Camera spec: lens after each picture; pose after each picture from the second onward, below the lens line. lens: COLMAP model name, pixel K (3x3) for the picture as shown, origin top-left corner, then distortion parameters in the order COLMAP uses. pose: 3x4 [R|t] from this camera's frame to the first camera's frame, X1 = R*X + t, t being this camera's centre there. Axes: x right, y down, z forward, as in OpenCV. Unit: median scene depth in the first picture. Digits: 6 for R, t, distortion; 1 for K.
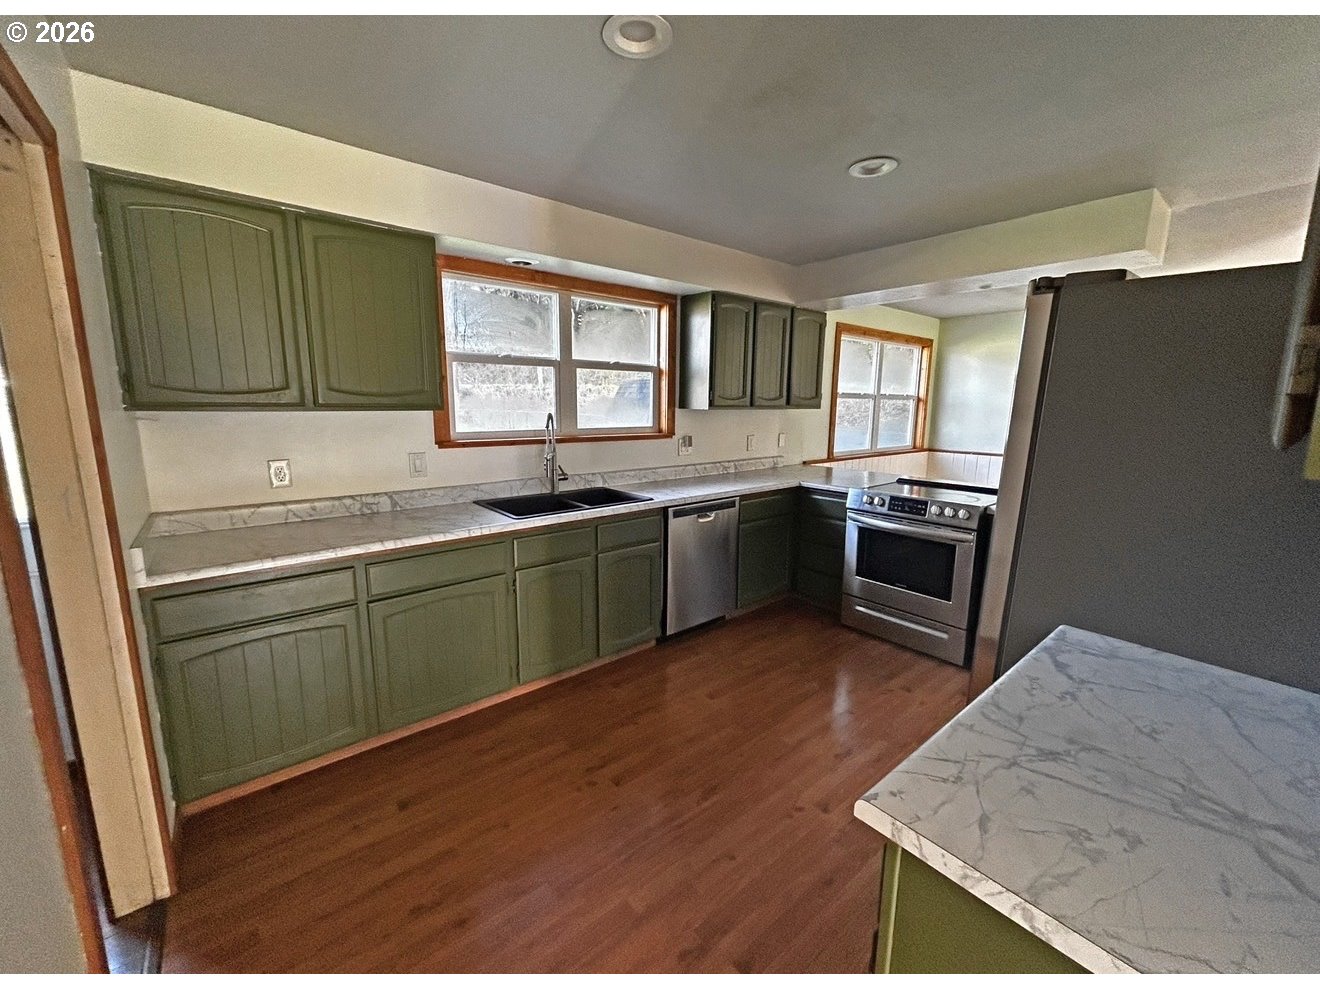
lens RADIAL K [[534.3, 0, 664.7], [0, 534.3, 497.7], [0, 0, 1]] dist [0.000820, 0.000053]
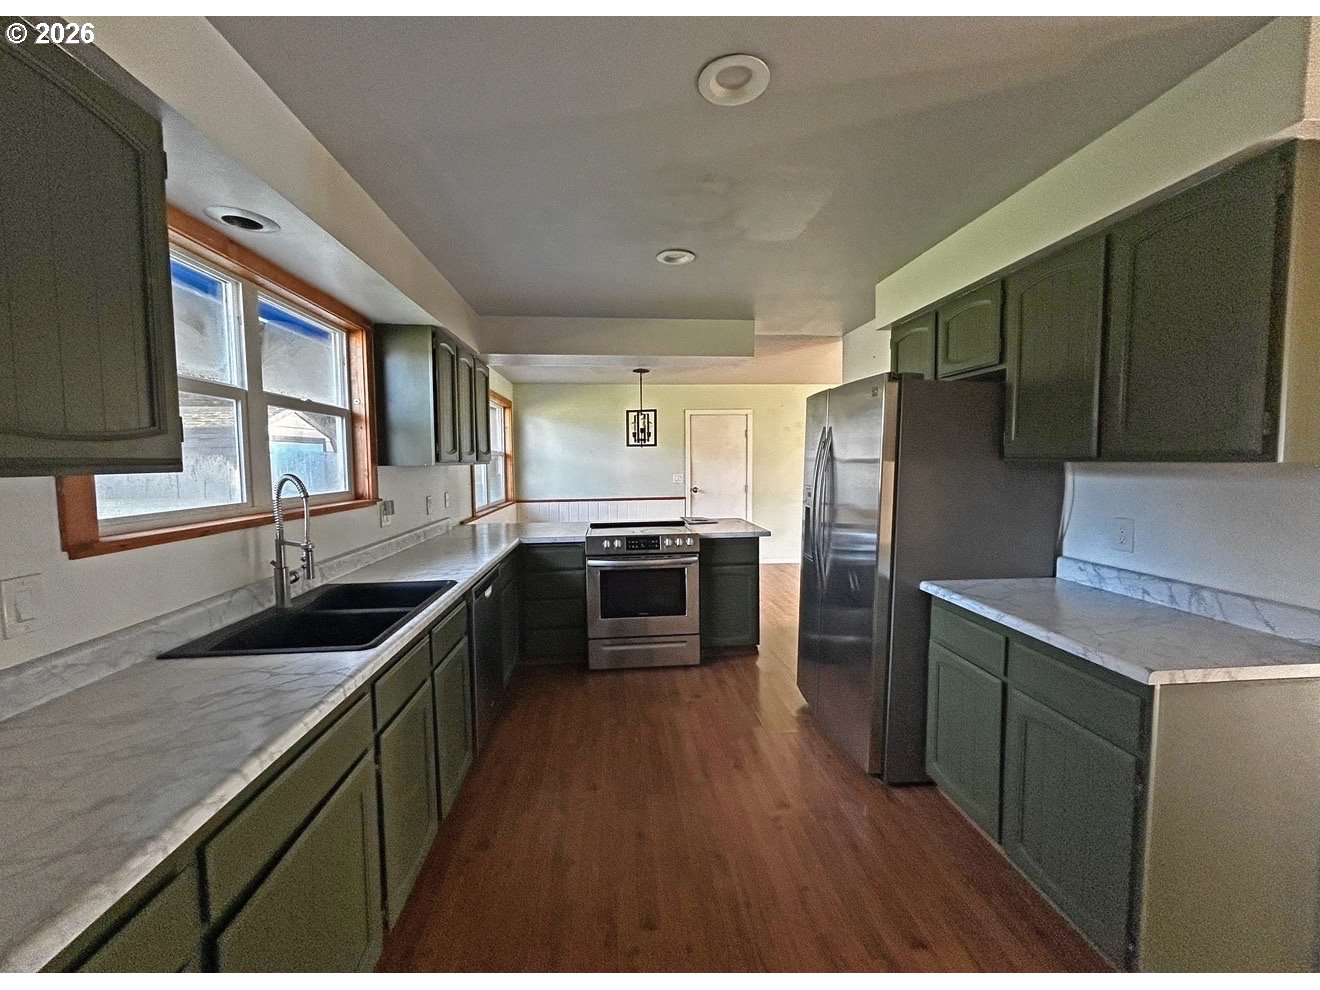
lens RADIAL K [[534.3, 0, 664.7], [0, 534.3, 497.7], [0, 0, 1]] dist [0.000820, 0.000053]
pose [[0.567636, -0.074003, 0.819947, -0.411400], [0.164233, 0.986112, -0.024695, -0.040805], [-0.806732, 0.148680, 0.571907, 0.269266]]
